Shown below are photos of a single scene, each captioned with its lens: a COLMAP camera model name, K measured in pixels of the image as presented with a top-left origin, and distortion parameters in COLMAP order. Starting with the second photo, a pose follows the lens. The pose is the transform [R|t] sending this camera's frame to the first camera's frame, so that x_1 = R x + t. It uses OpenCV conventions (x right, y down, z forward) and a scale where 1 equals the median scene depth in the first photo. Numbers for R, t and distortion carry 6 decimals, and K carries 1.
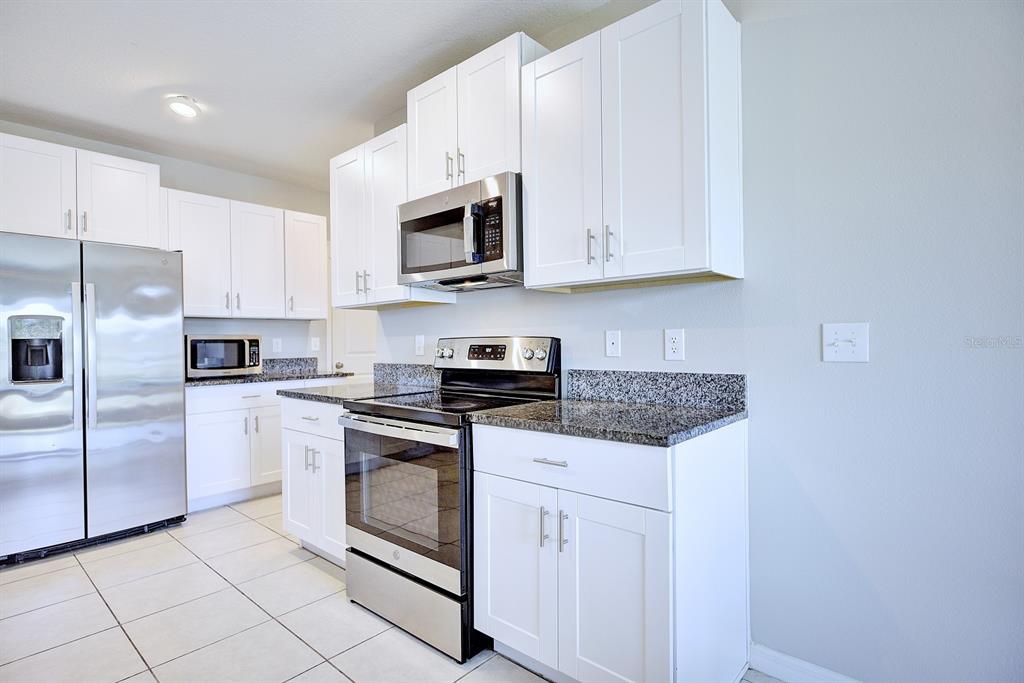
lens RADIAL K [[517.5, 0, 508.5], [0, 517.5, 343.7], [0, 0, 1]] dist [-0.008471, 0.003760]
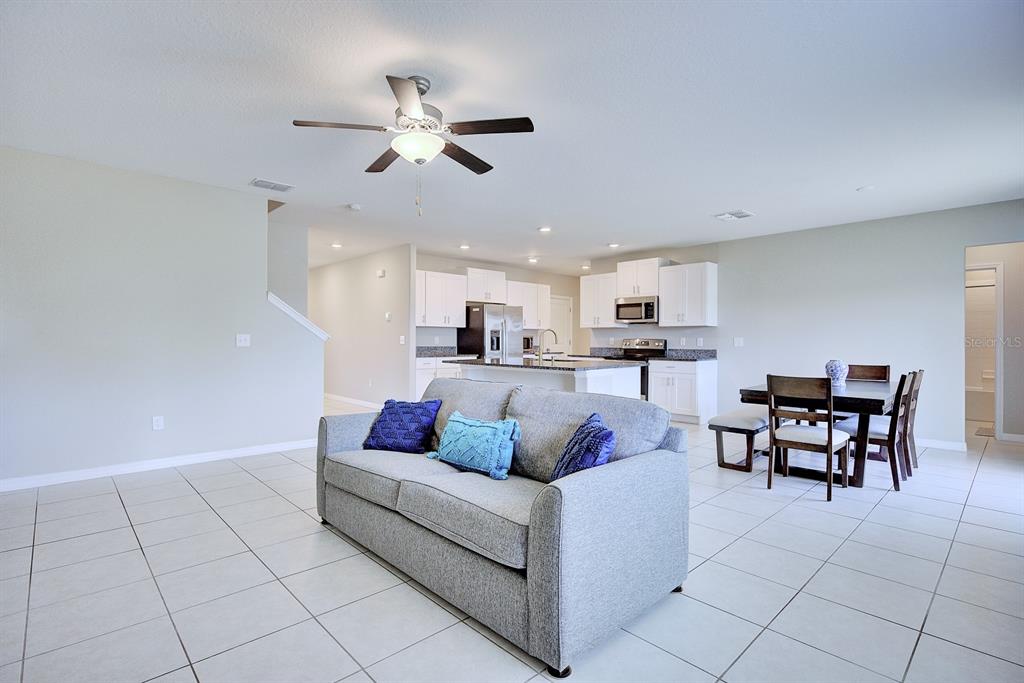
lens RADIAL K [[481.1, 0, 511.6], [0, 481.1, 344.8], [0, 0, 1]] dist [-0.002973, -0.000889]
pose [[0.996603, 0.018344, -0.080284, -0.558709], [-0.017847, 0.999817, 0.006903, 0.015853], [0.080396, -0.005447, 0.996748, -1.906016]]
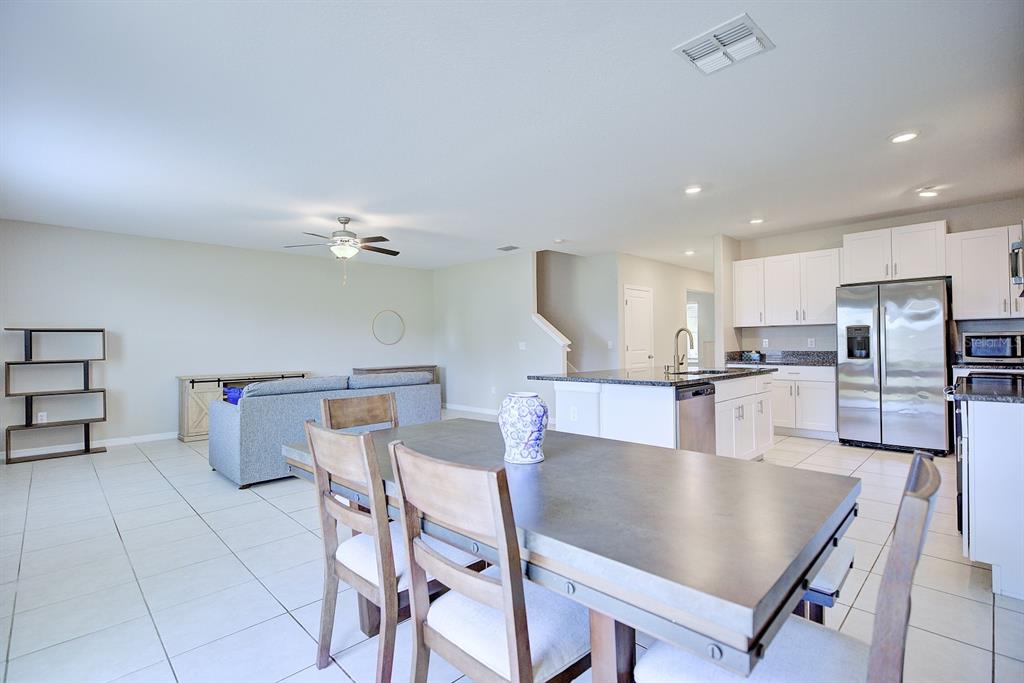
lens RADIAL K [[481.1, 0, 510.2], [0, 481.1, 340.1], [0, 0, 1]] dist [-0.002973, -0.000889]
pose [[-0.053620, 0.005217, -0.998548, 1.009329], [0.008547, 0.999952, 0.004766, -0.017513], [0.998525, -0.008279, -0.053662, -0.249675]]
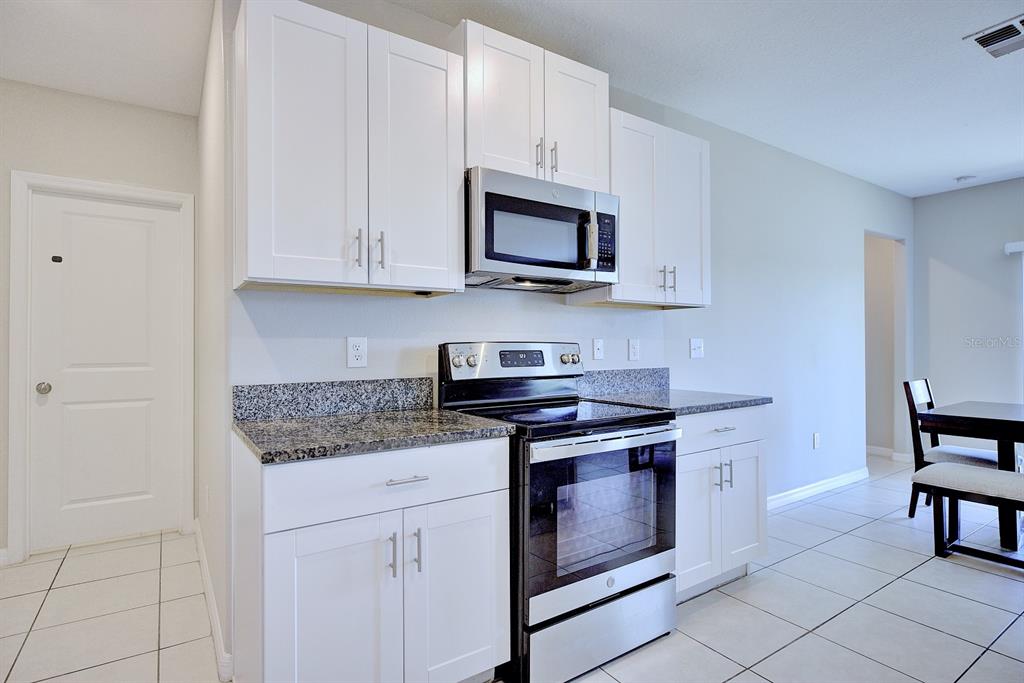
lens RADIAL K [[517.5, 0, 507.9], [0, 517.5, 343.9], [0, 0, 1]] dist [-0.008471, 0.003760]
pose [[0.251577, 0.013938, 0.967737, -0.838693], [0.005299, 0.999861, -0.015778, 0.004412], [-0.967823, 0.009098, 0.251468, 0.692785]]
